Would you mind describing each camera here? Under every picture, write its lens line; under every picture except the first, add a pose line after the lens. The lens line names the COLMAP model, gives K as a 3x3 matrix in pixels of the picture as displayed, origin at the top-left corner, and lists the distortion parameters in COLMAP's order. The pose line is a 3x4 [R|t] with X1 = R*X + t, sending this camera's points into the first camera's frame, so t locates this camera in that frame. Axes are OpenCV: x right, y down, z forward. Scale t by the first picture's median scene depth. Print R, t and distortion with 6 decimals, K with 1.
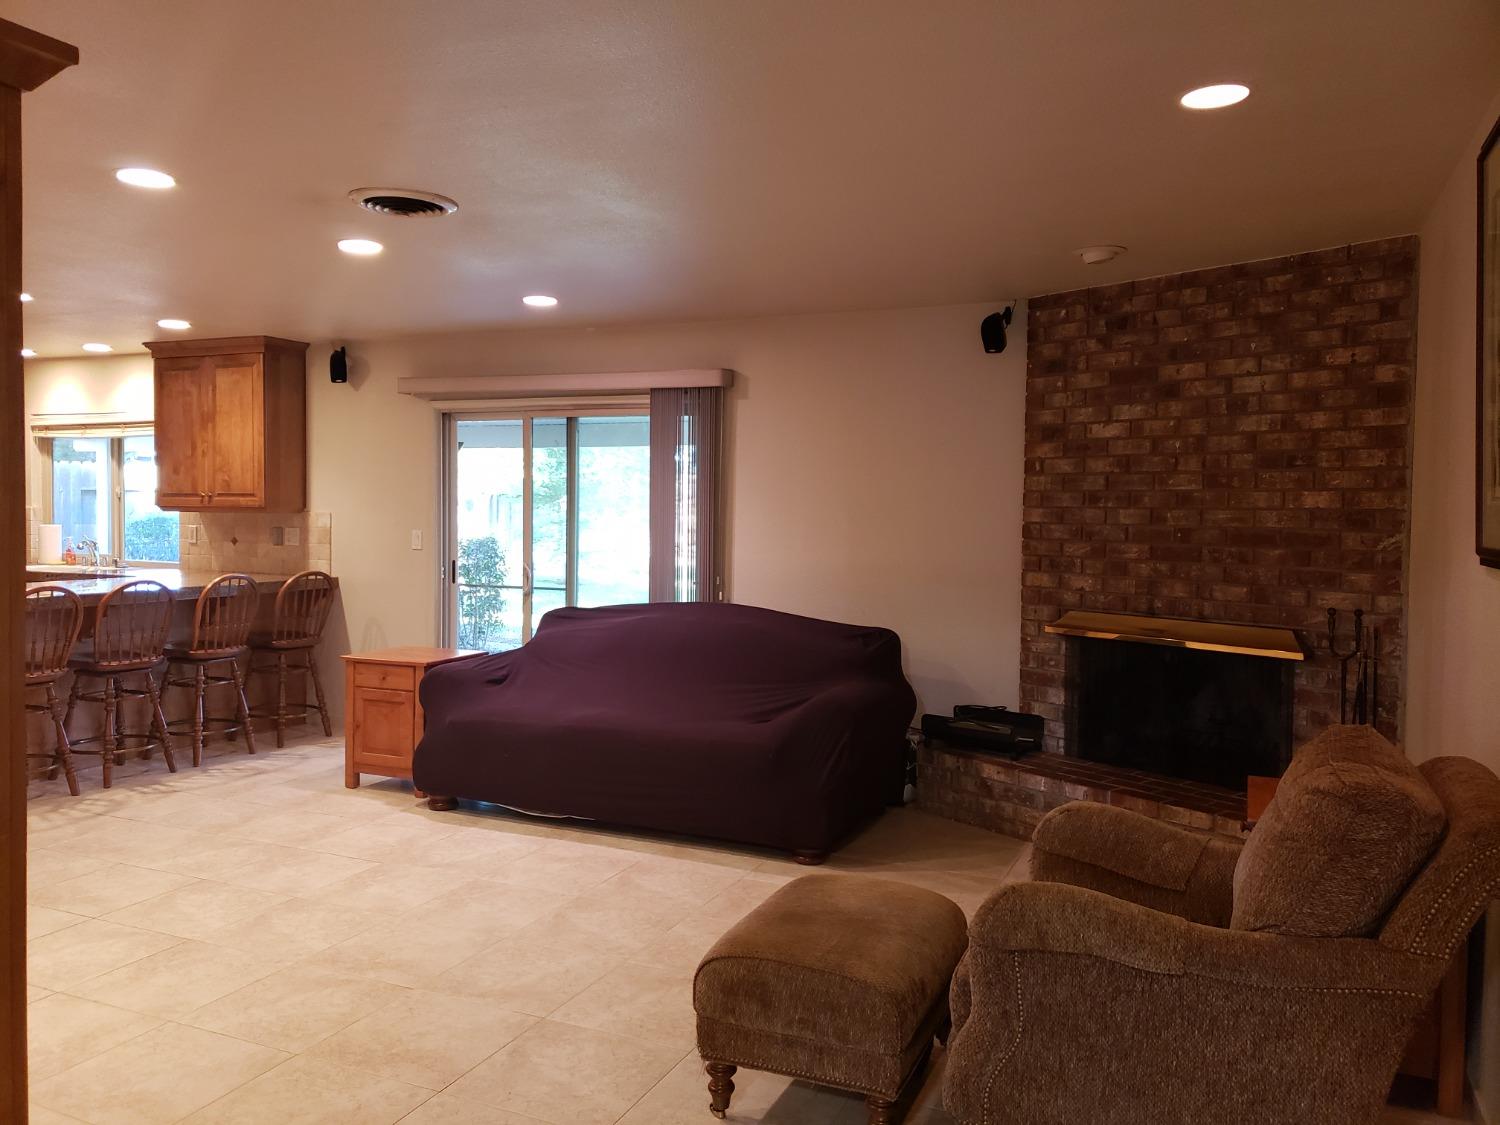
lens RADIAL K [[1156.2, 0, 729.2], [0, 1156.2, 533.6], [0, 0, 1]] dist [0.019283, 0.008778]
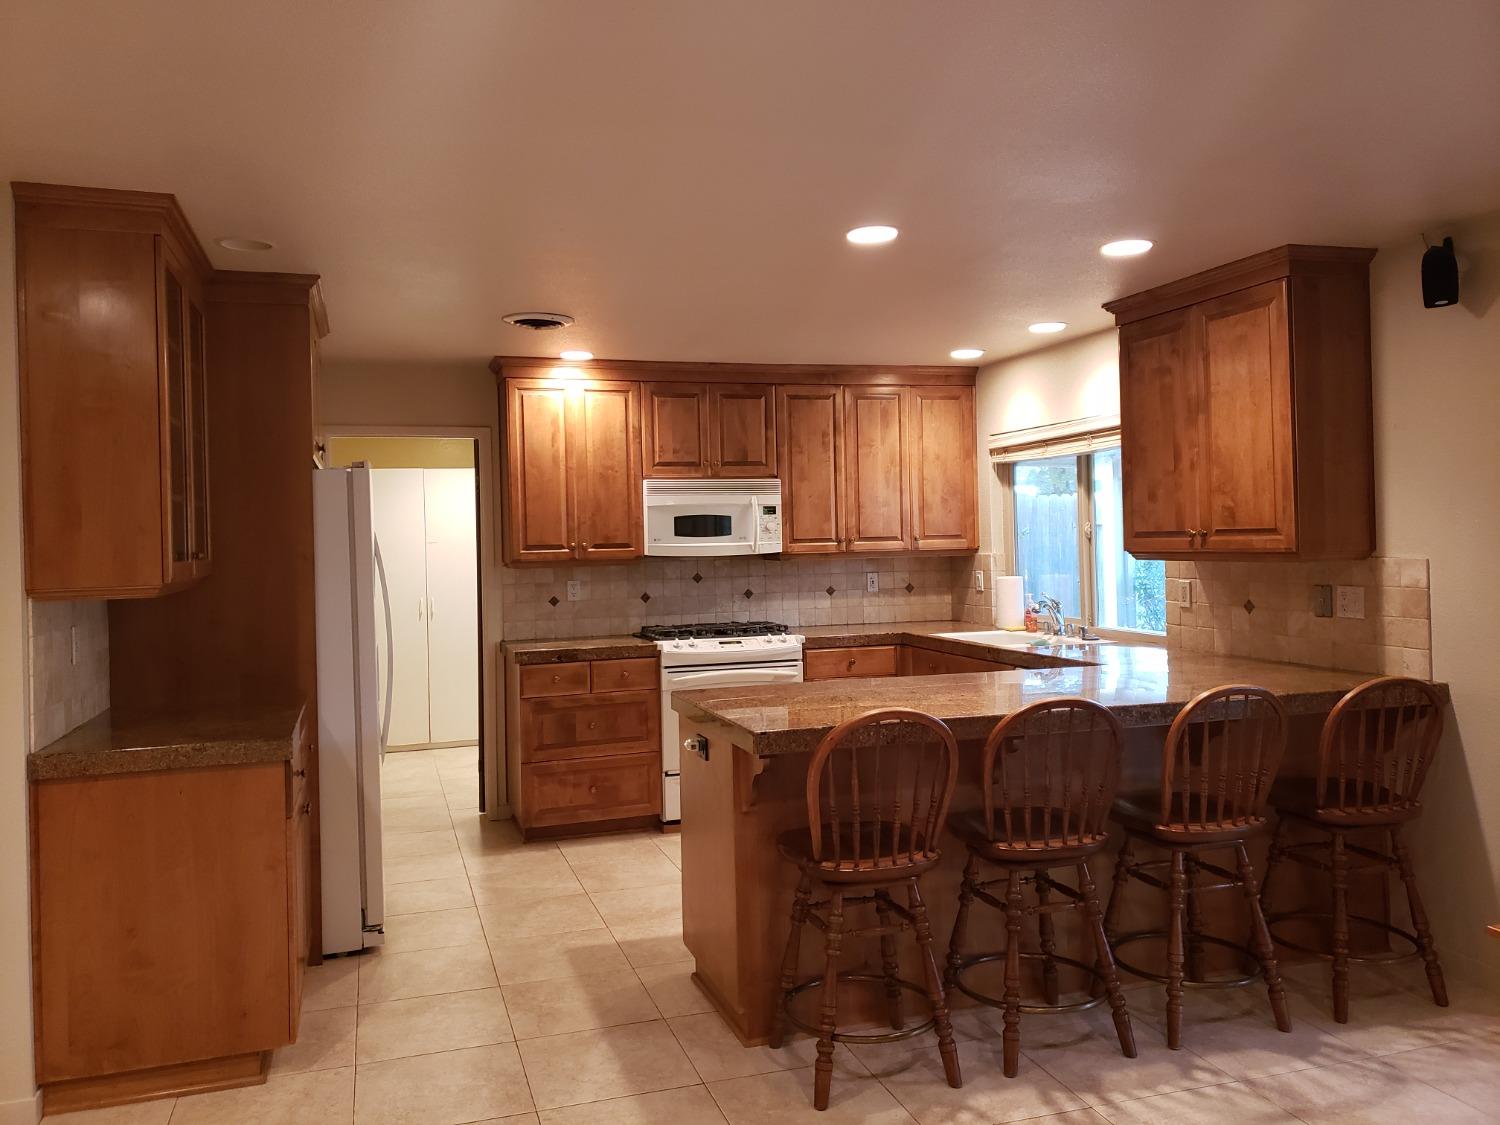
lens RADIAL K [[1156.2, 0, 729.2], [0, 1156.2, 533.6], [0, 0, 1]] dist [0.019283, 0.008778]
pose [[0.659677, -0.028733, -0.751000, -0.157521], [0.010671, 0.999526, -0.028868, -0.018053], [0.751474, 0.011030, 0.659671, 0.418439]]
